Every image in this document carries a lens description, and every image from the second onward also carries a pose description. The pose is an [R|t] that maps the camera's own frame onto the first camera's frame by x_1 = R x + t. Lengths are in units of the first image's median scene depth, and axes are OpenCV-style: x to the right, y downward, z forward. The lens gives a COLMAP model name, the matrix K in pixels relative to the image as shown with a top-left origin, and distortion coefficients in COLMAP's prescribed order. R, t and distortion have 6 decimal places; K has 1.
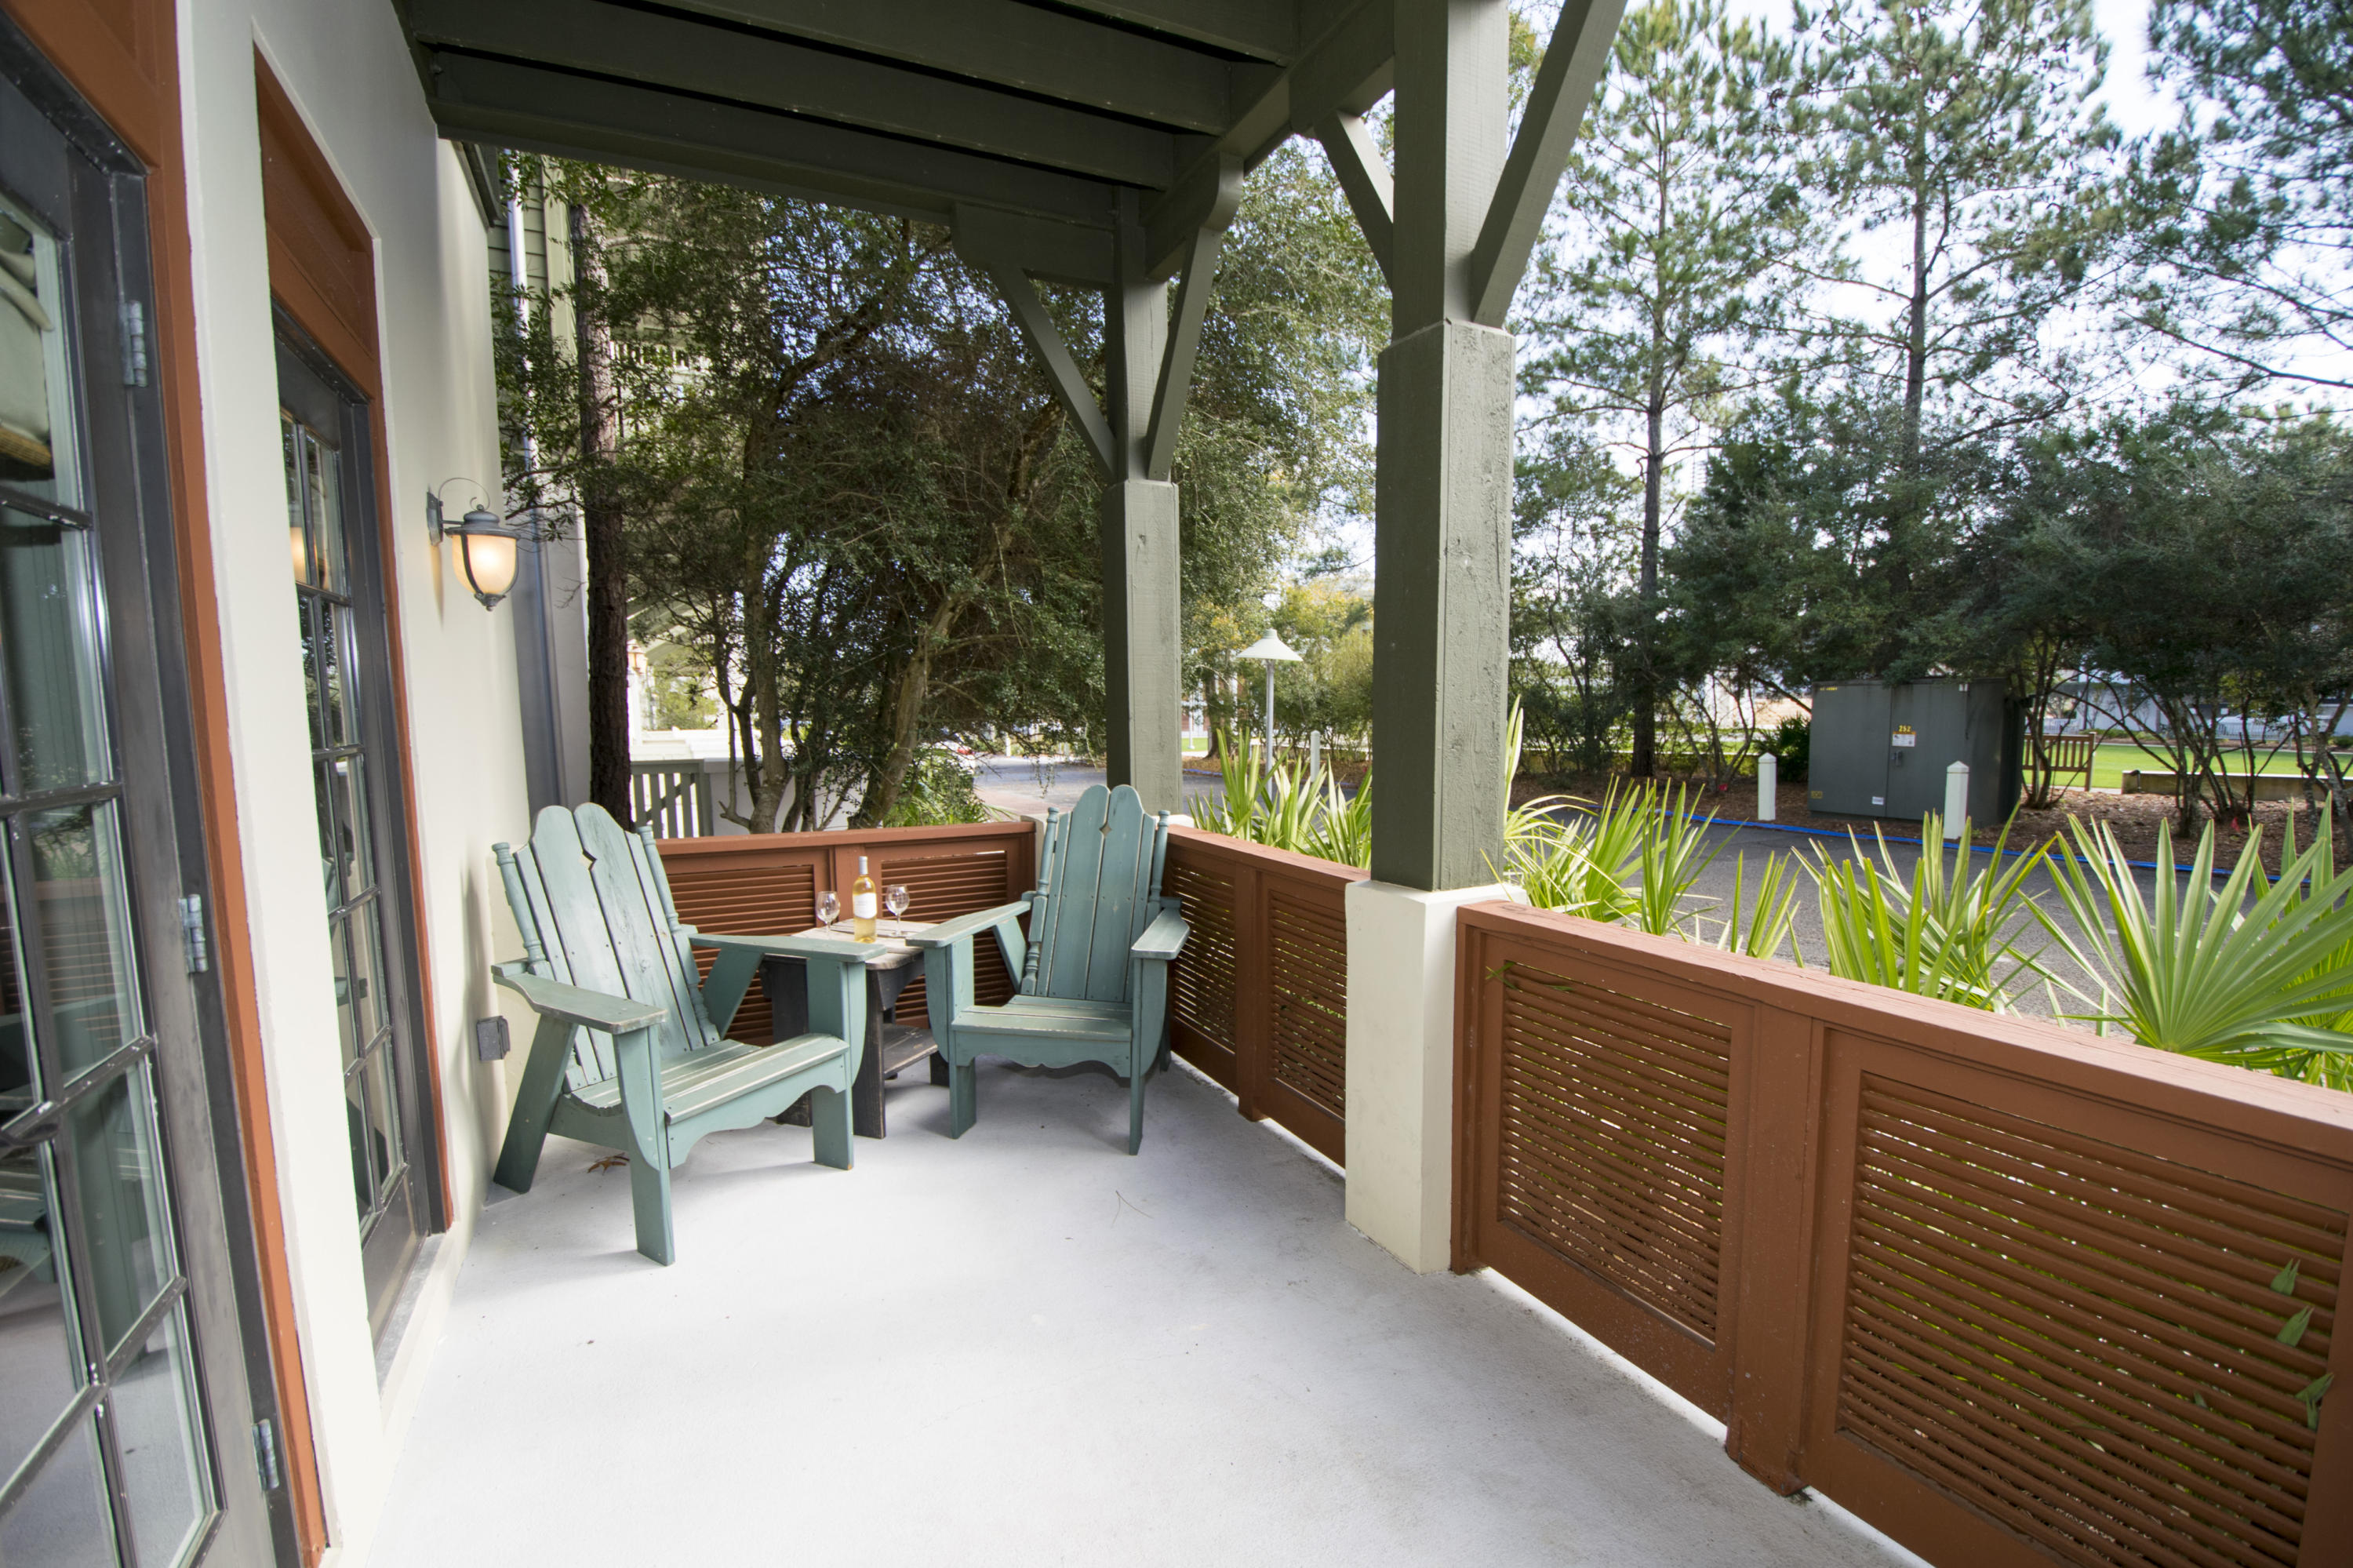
lens RADIAL K [[1037.0, 0, 1189.2], [0, 1037.0, 813.0], [0, 0, 1]] dist [0.022980, -0.023117]
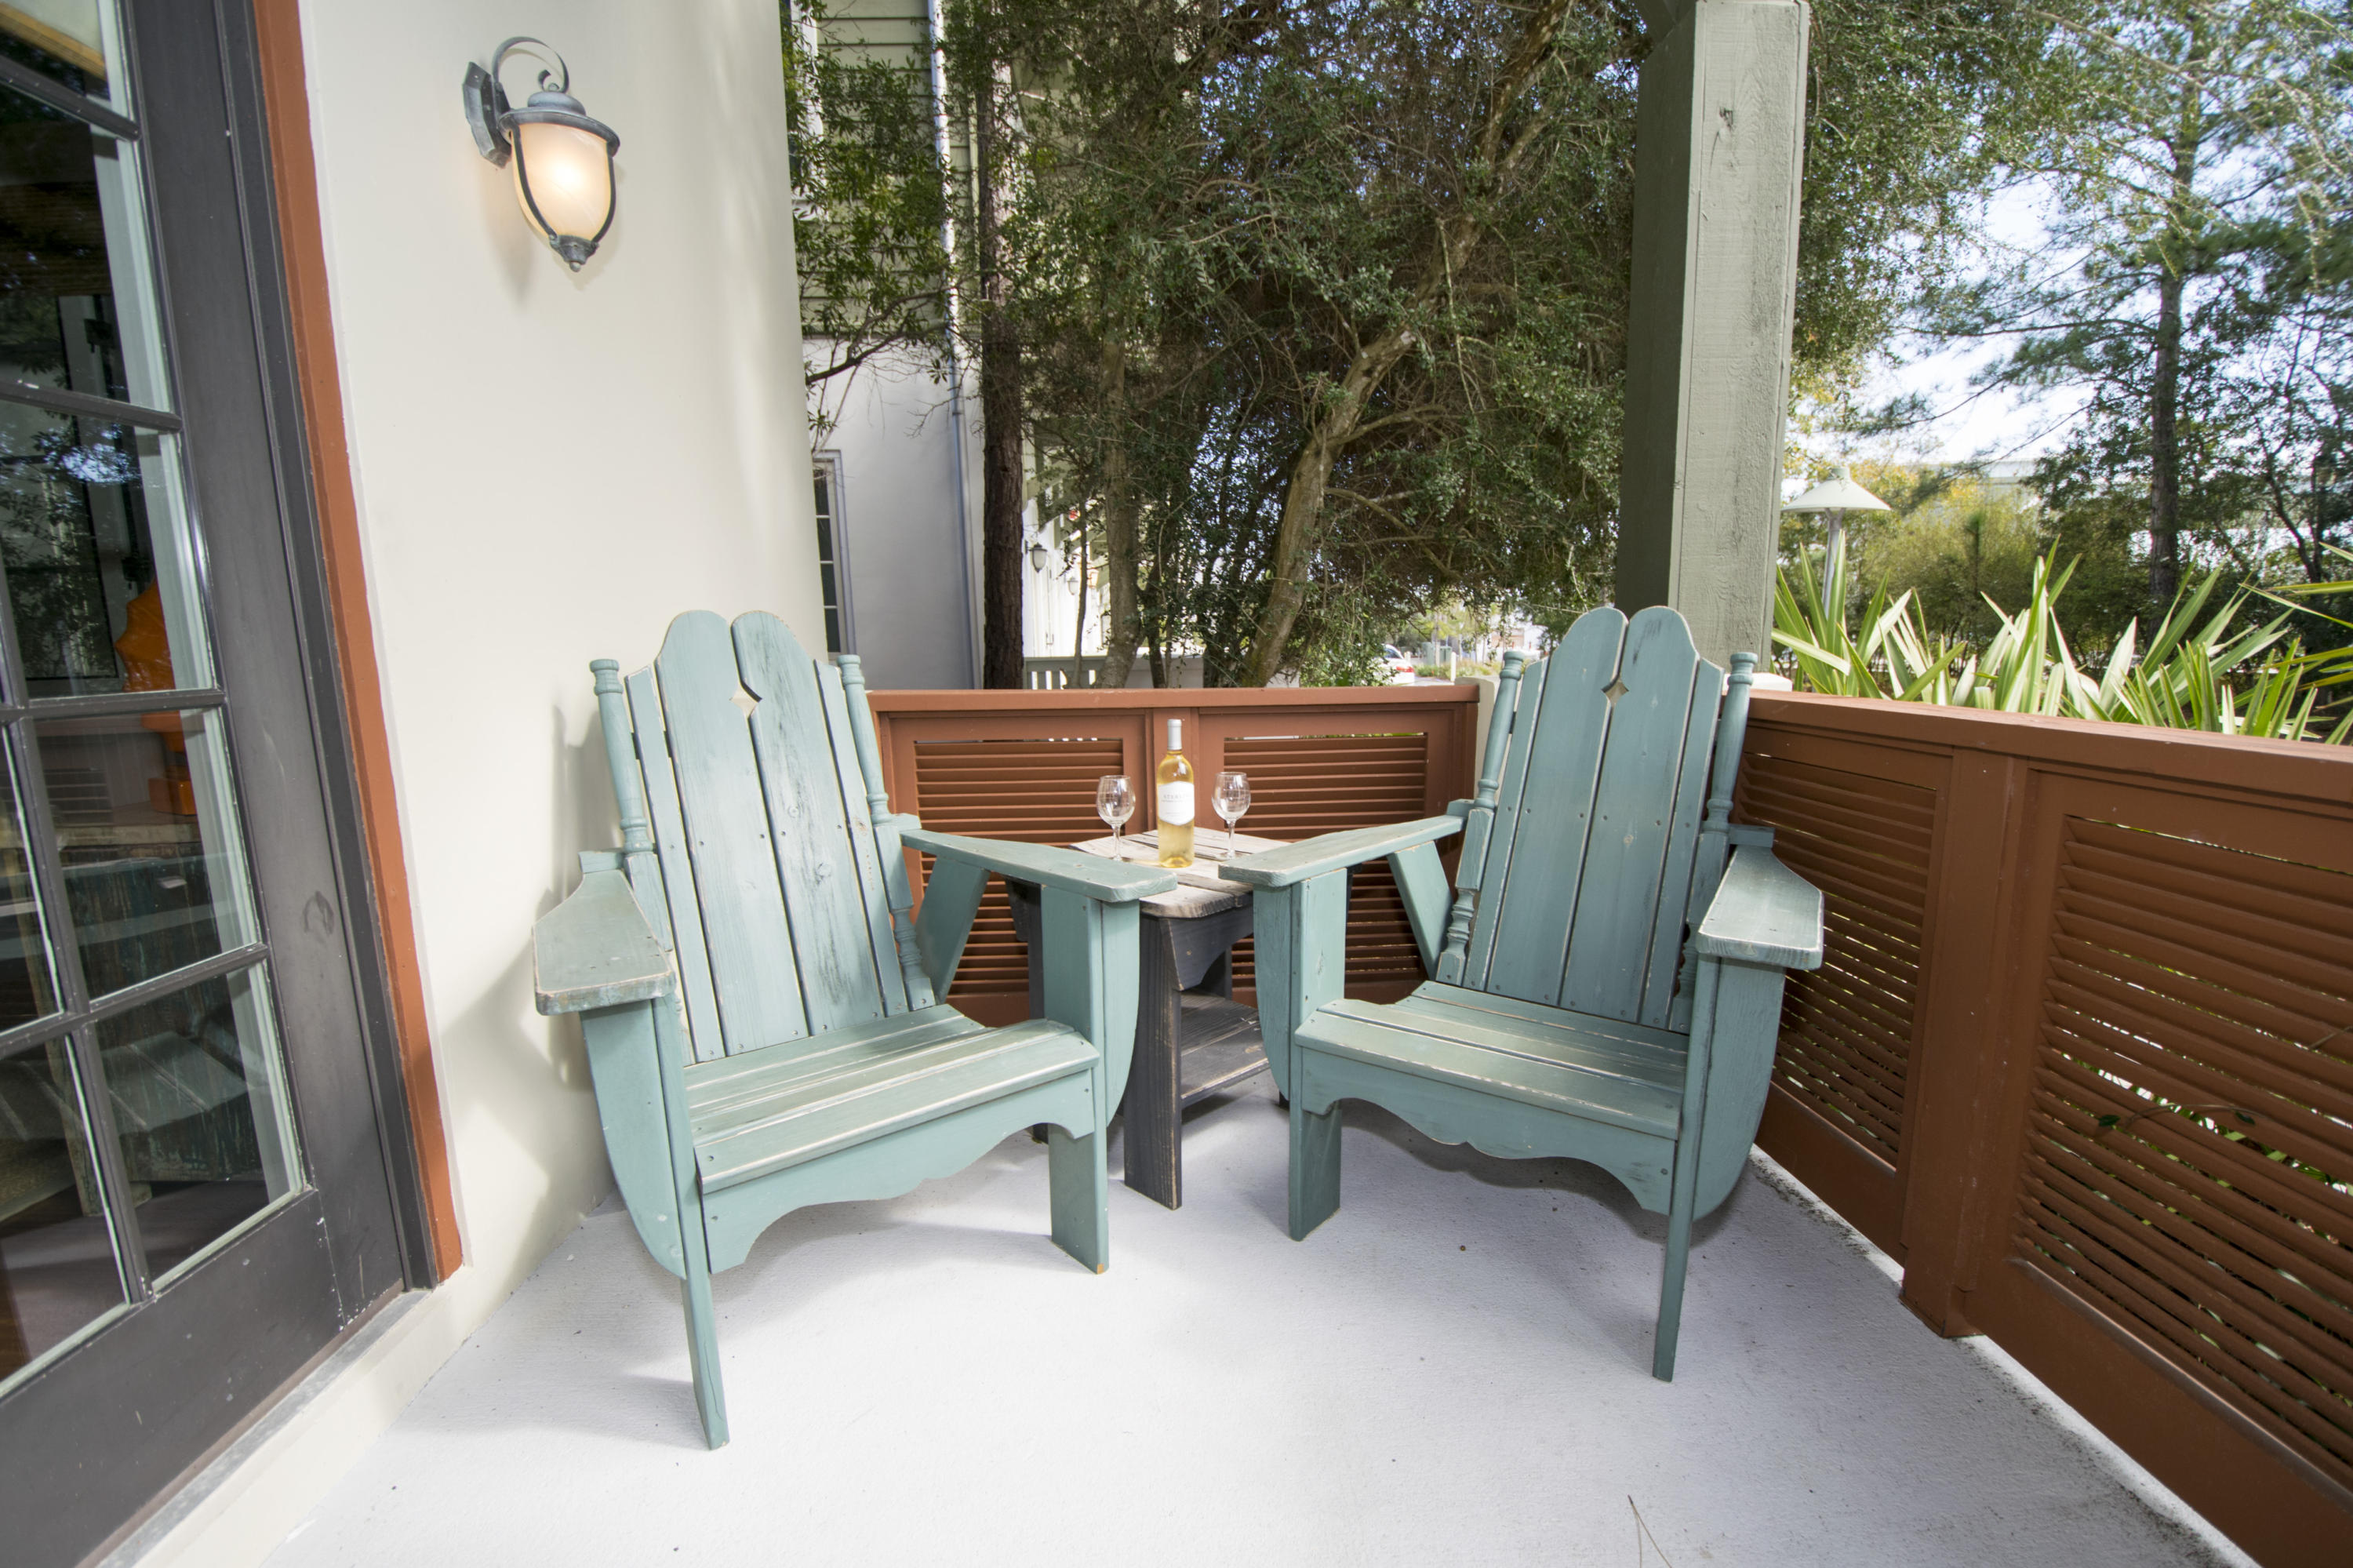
lens RADIAL K [[1037.0, 0, 1189.2], [0, 1037.0, 813.0], [0, 0, 1]] dist [0.022980, -0.023117]
pose [[0.913070, 0.061097, -0.403201, -0.071497], [-0.034397, 0.996728, 0.073141, 0.054850], [0.406351, -0.052914, 0.912184, 0.497487]]
